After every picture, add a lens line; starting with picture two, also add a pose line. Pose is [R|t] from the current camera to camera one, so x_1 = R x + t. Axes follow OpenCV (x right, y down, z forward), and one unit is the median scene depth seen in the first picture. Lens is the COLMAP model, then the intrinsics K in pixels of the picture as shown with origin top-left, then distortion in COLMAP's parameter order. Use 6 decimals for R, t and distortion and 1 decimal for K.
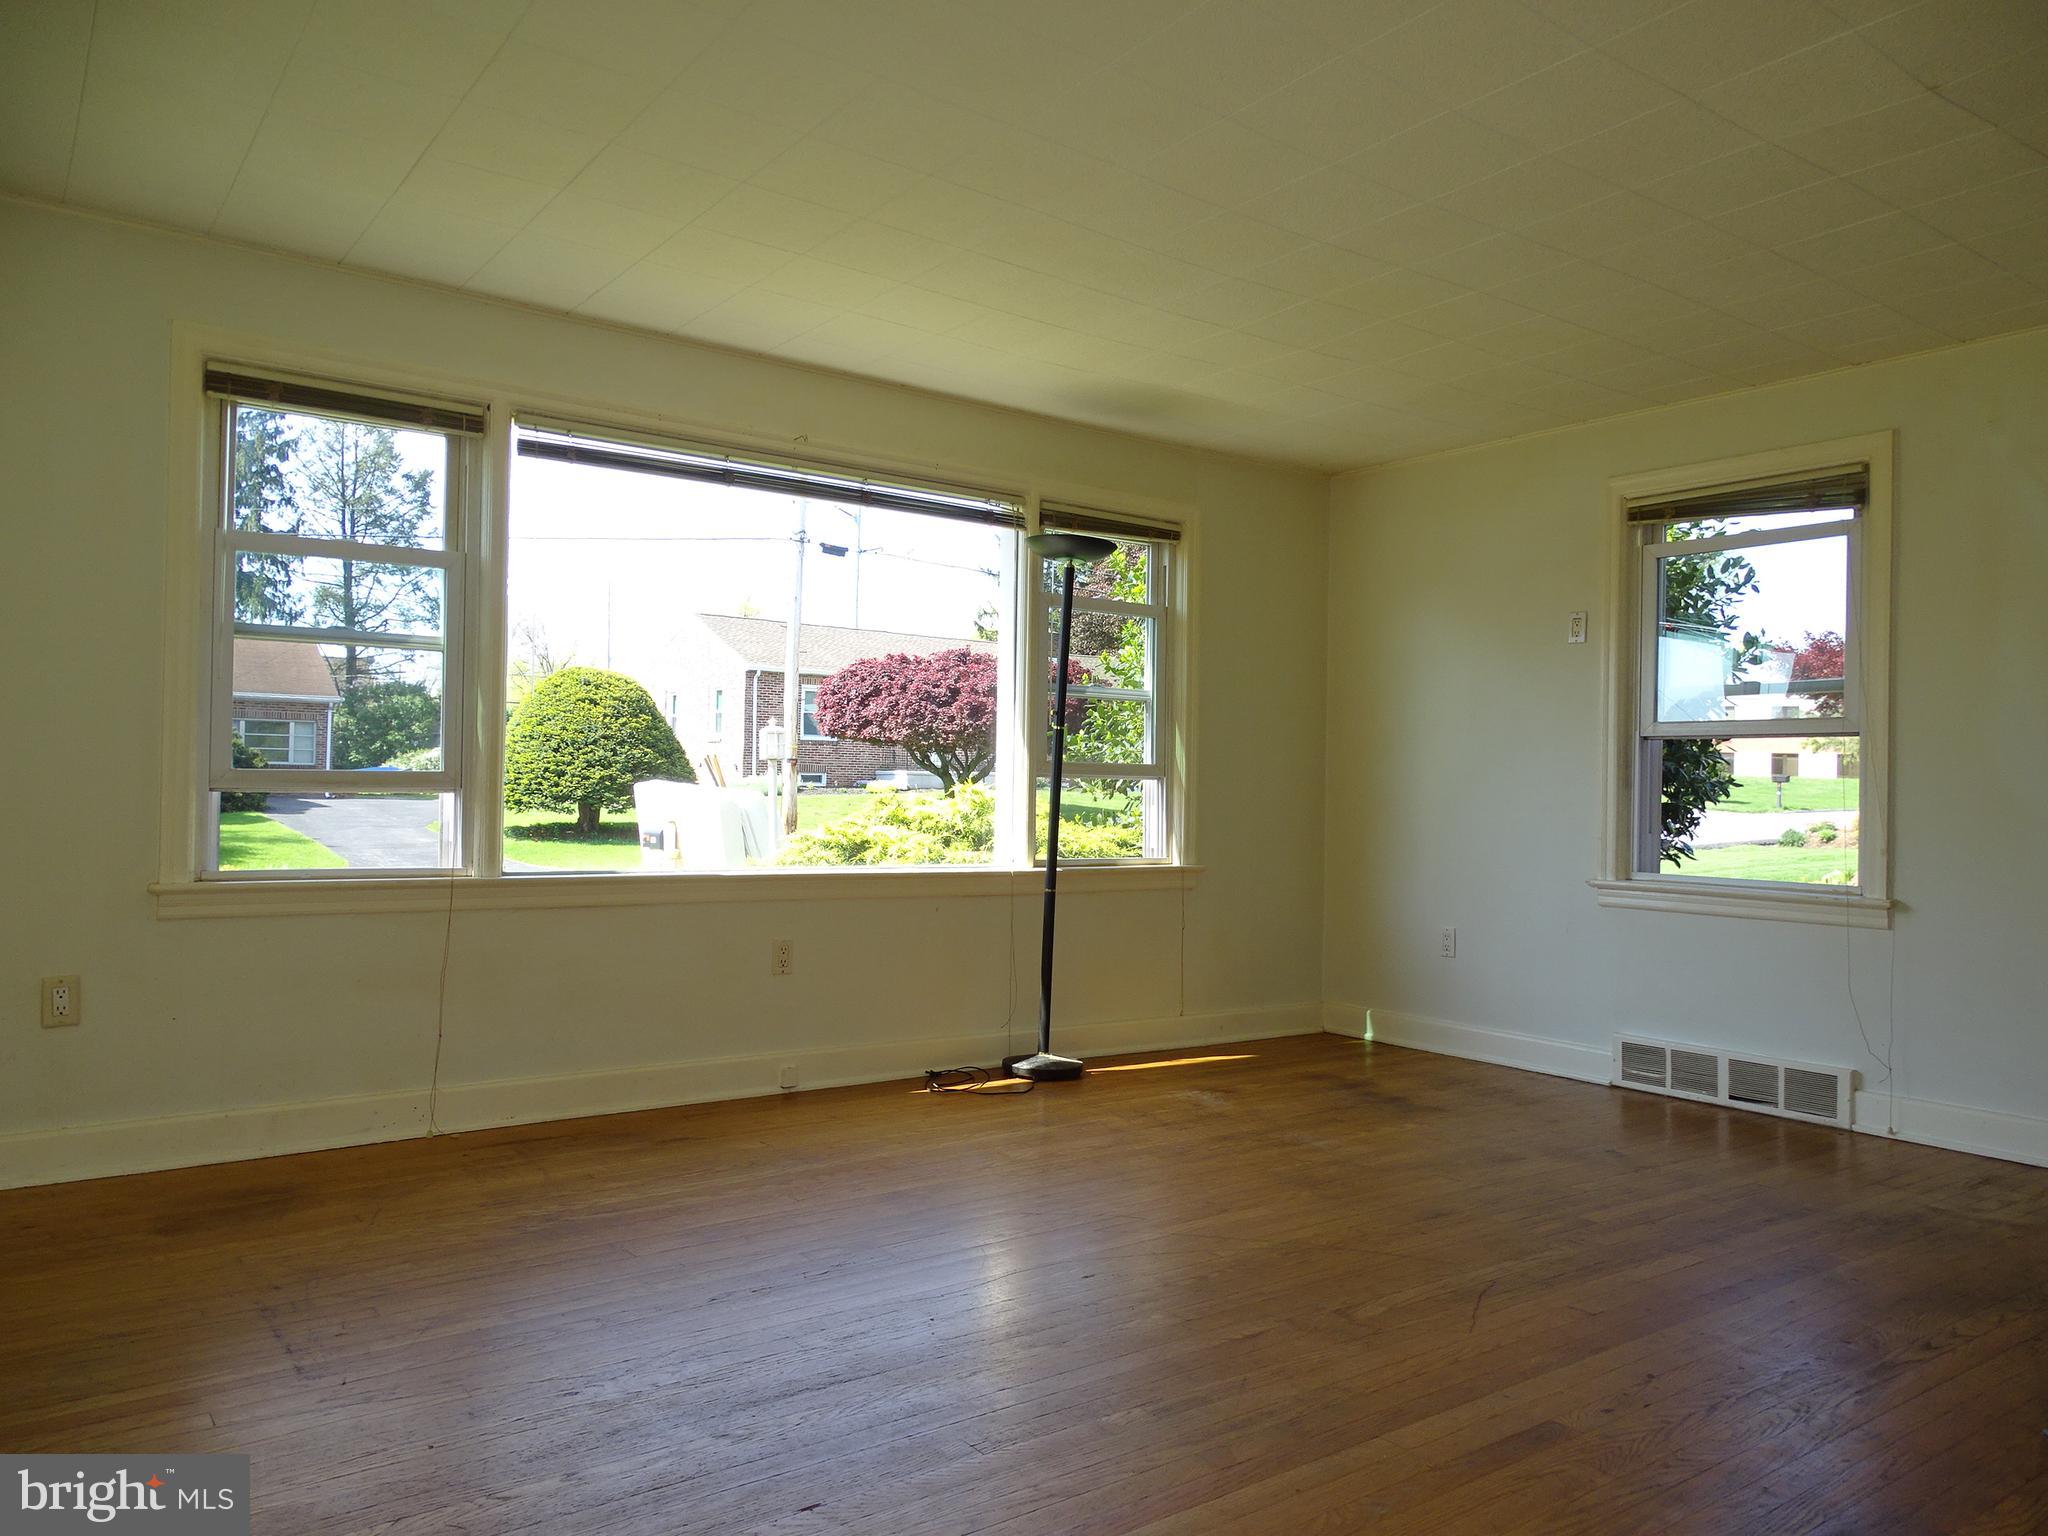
lens RADIAL K [[1520.5, 0, 1022.7], [0, 1520.5, 771.5], [0, 0, 1]] dist [0.023412, 0.003782]
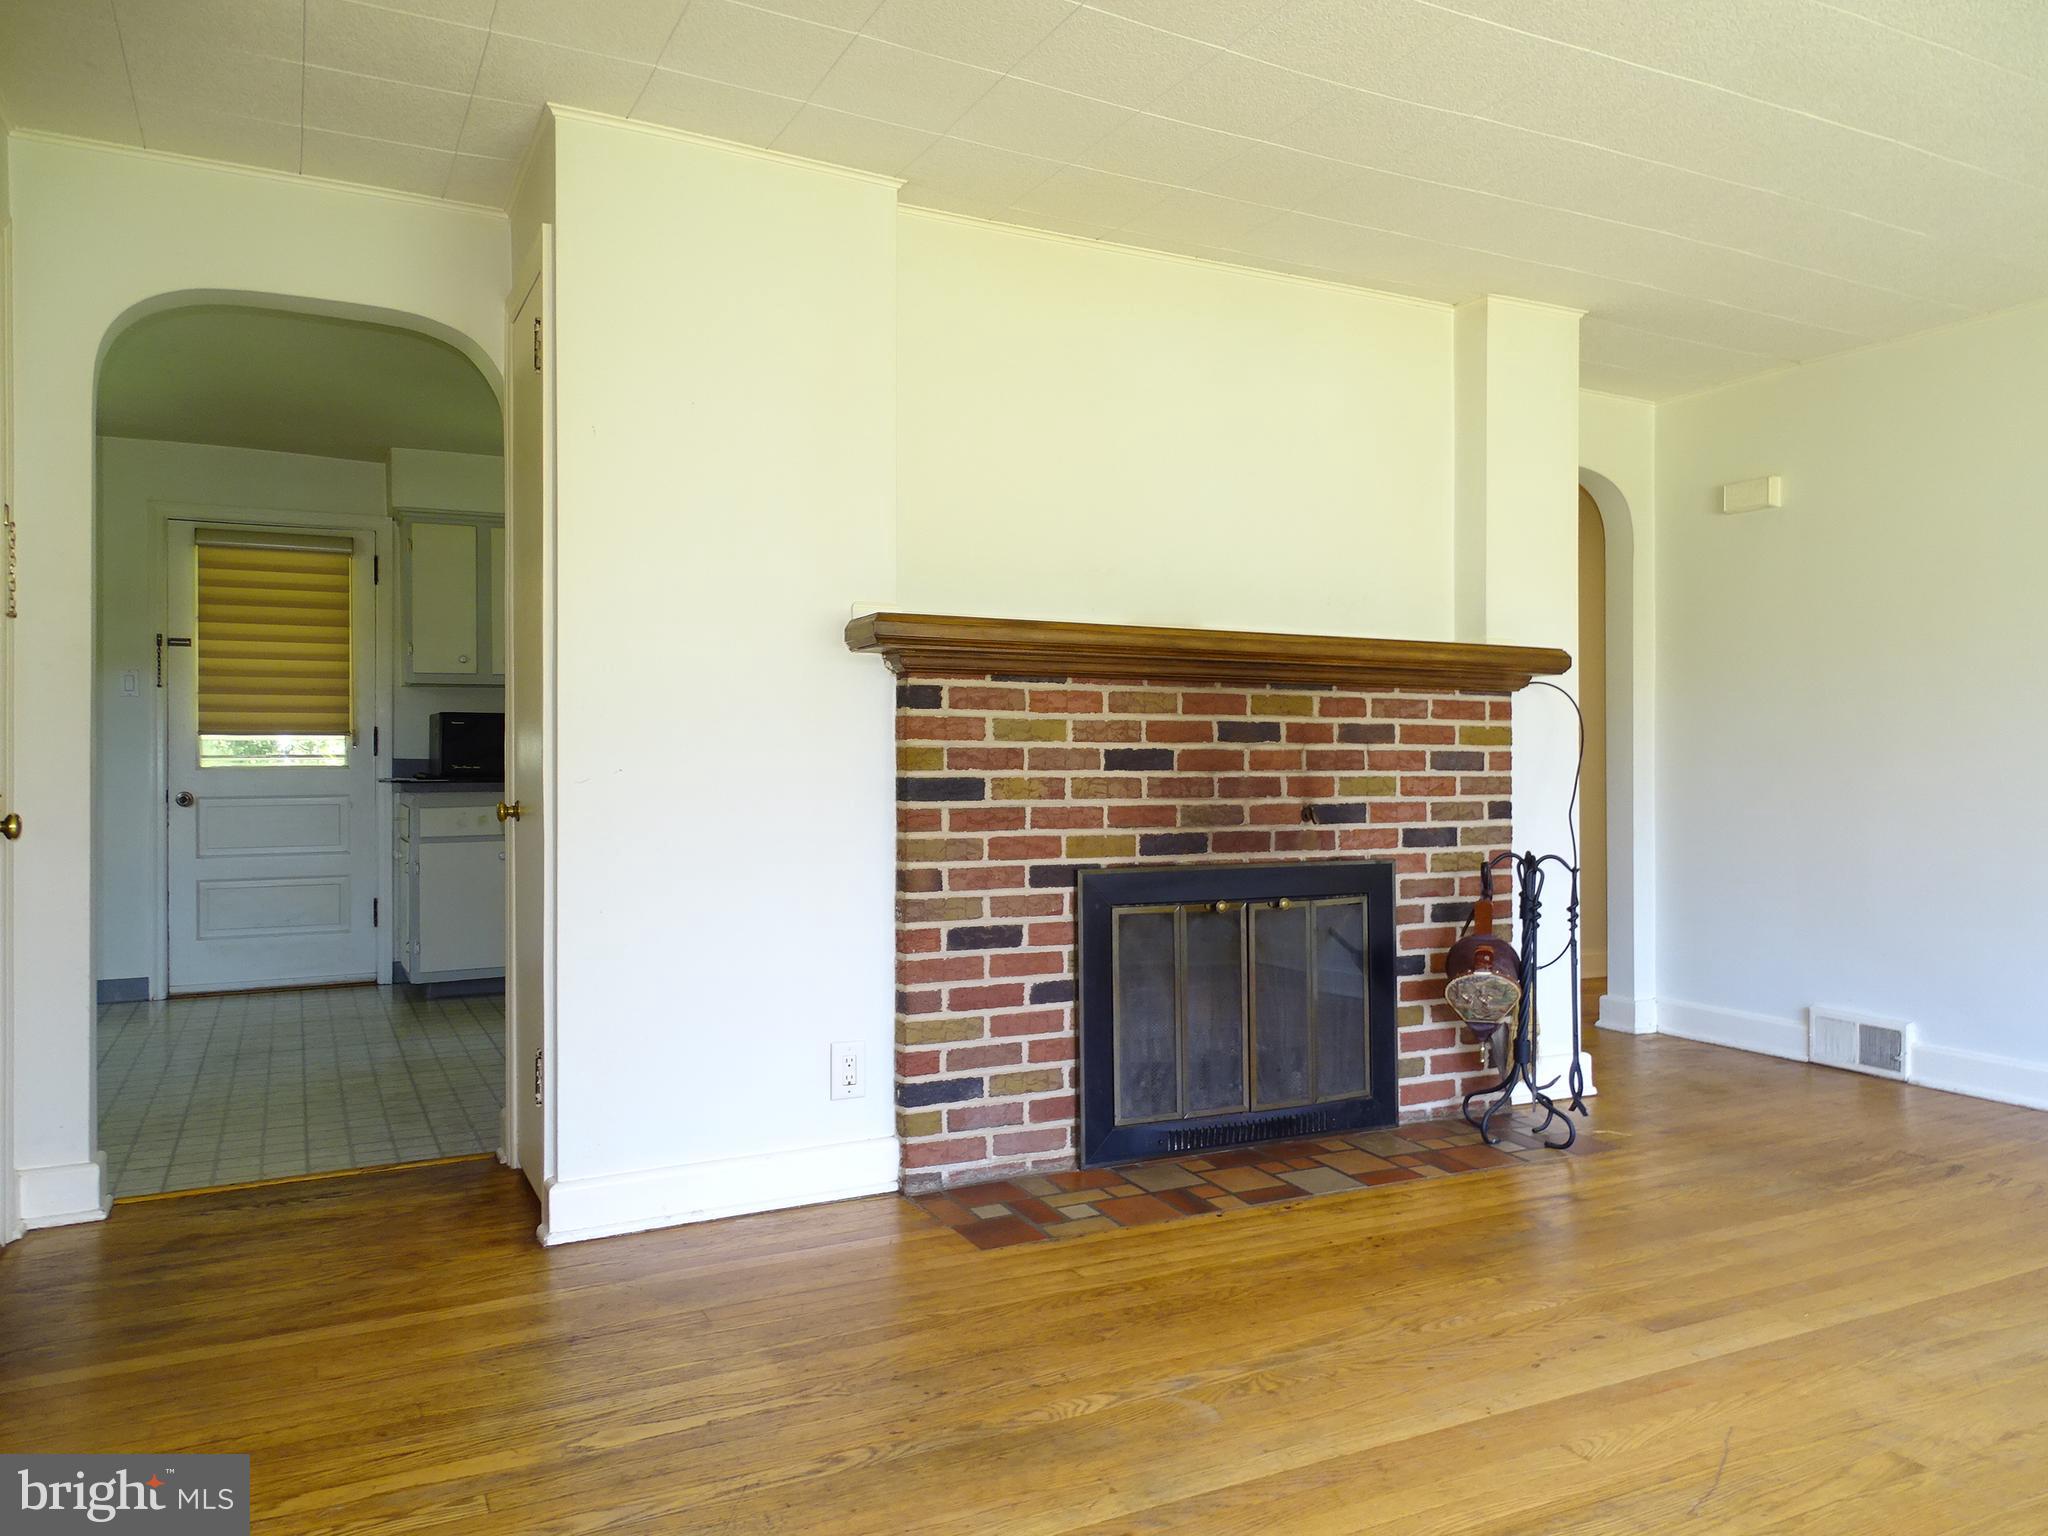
lens RADIAL K [[1453.6, 0, 1038.9], [0, 1453.6, 759.1], [0, 0, 1]] dist [-0.009488, 0.010398]
pose [[-0.984507, -0.010366, 0.175040, 0.348582], [-0.009425, 0.999936, 0.006204, 0.007063], [-0.175093, 0.004458, -0.984542, 1.214806]]
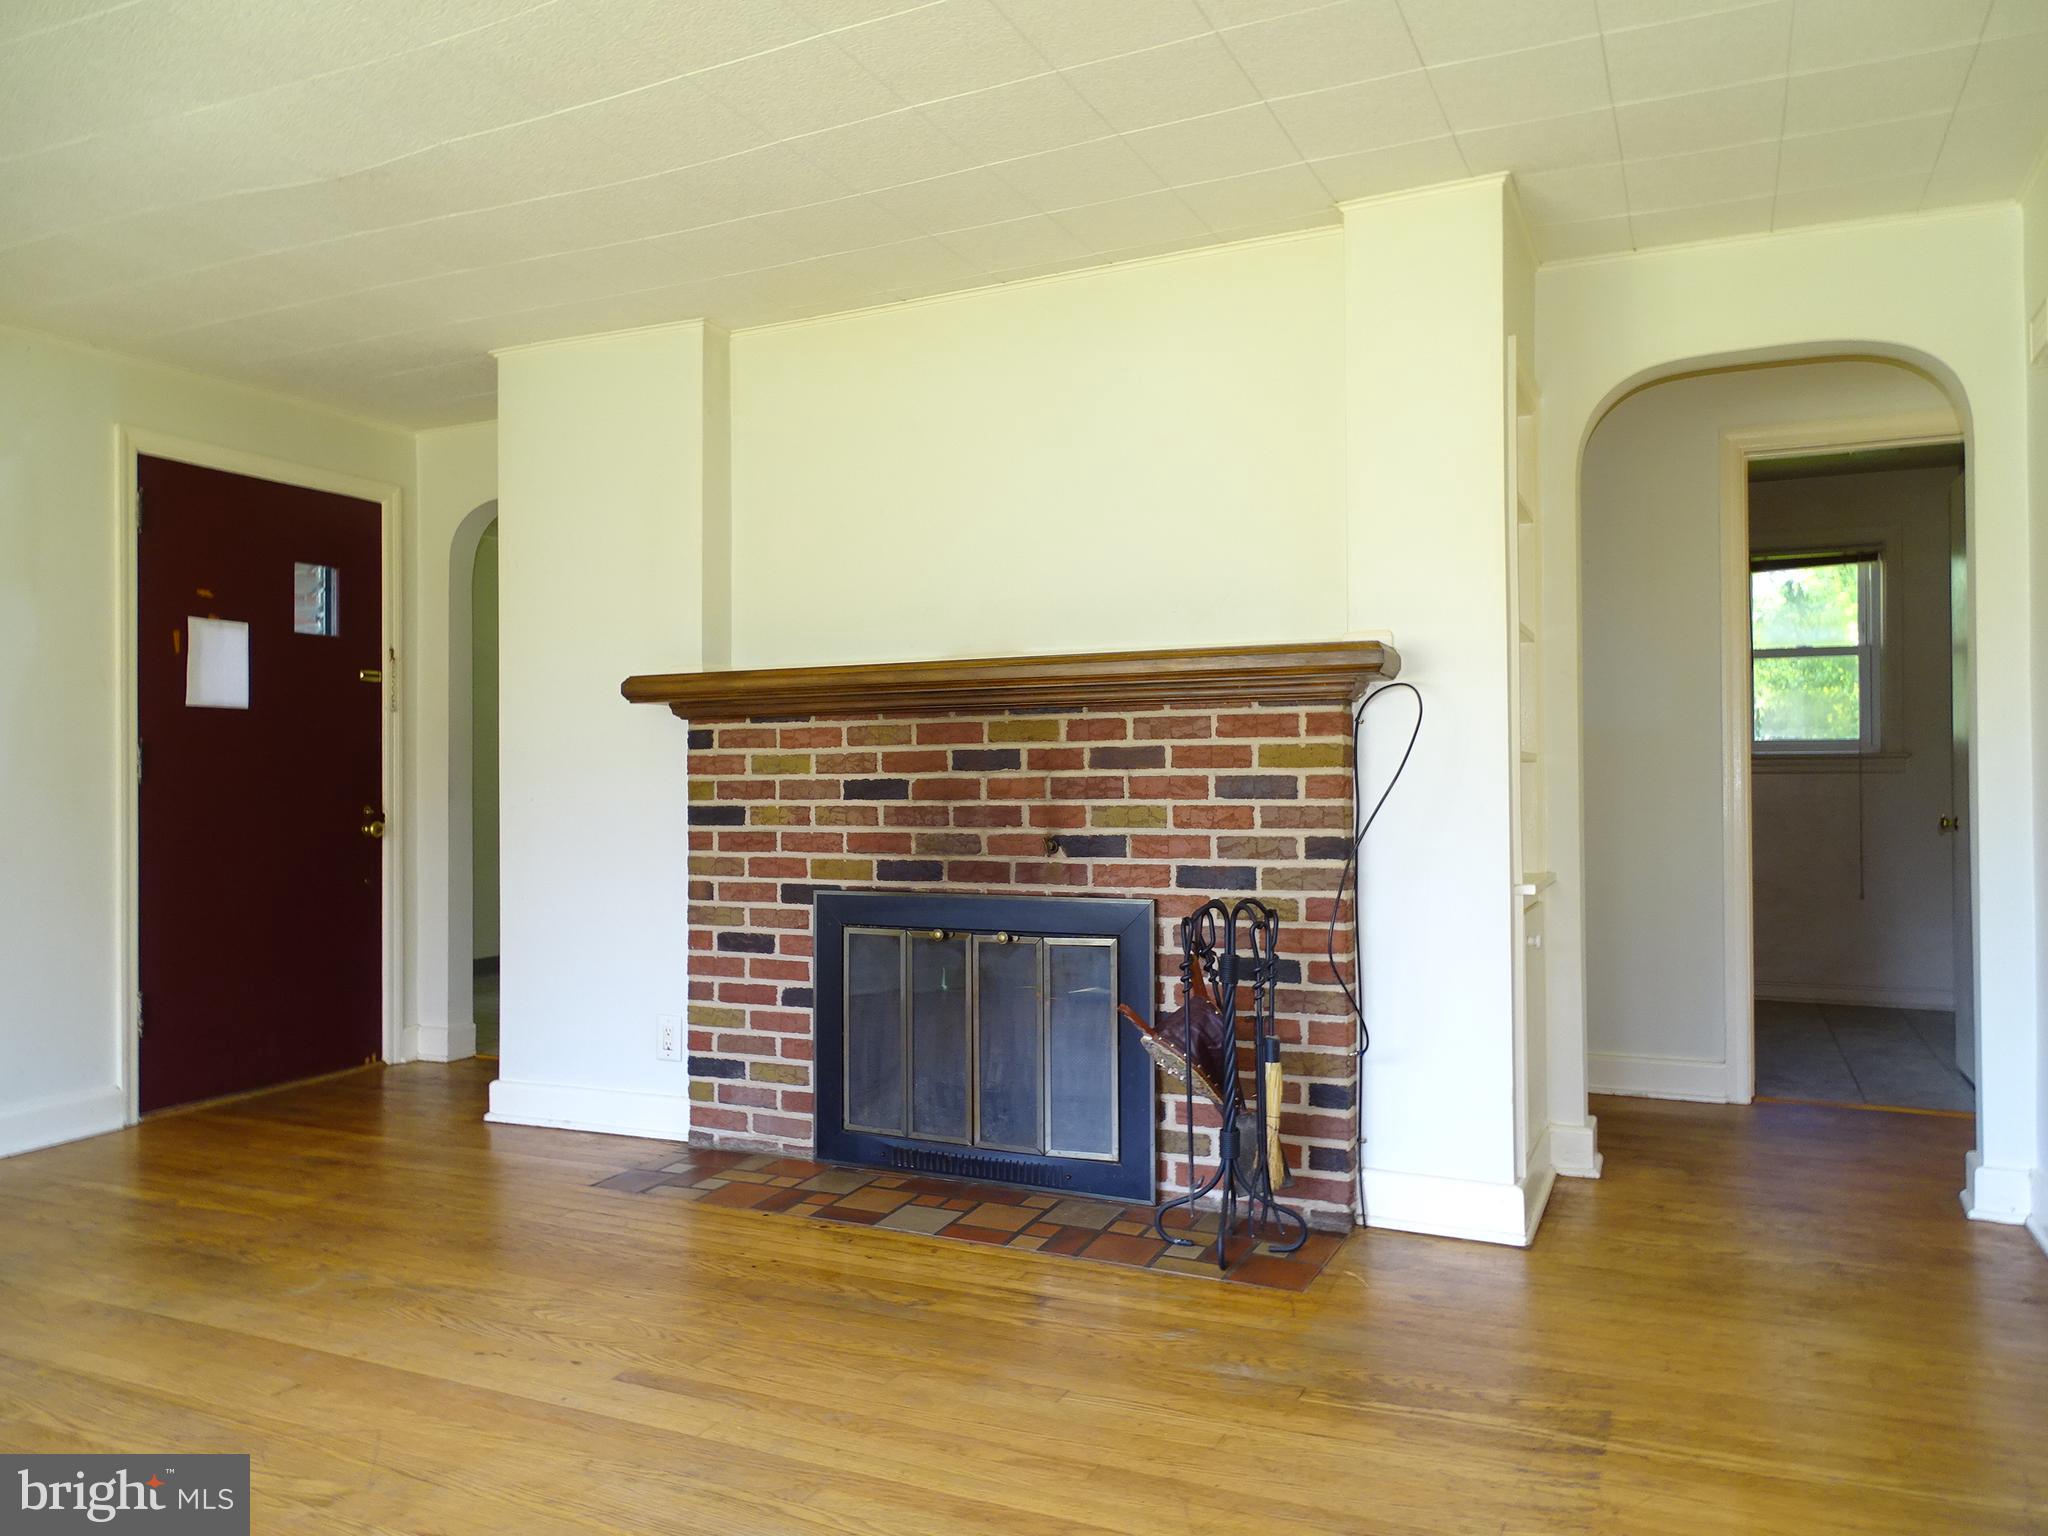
lens RADIAL K [[1453.6, 0, 1036.8], [0, 1453.6, 761.8], [0, 0, 1]] dist [-0.009488, 0.010398]
pose [[-0.469618, 0.007595, 0.882837, -0.403301], [0.011217, 0.999934, -0.002636, -0.001519], [-0.882799, 0.008665, -0.469672, 0.702651]]
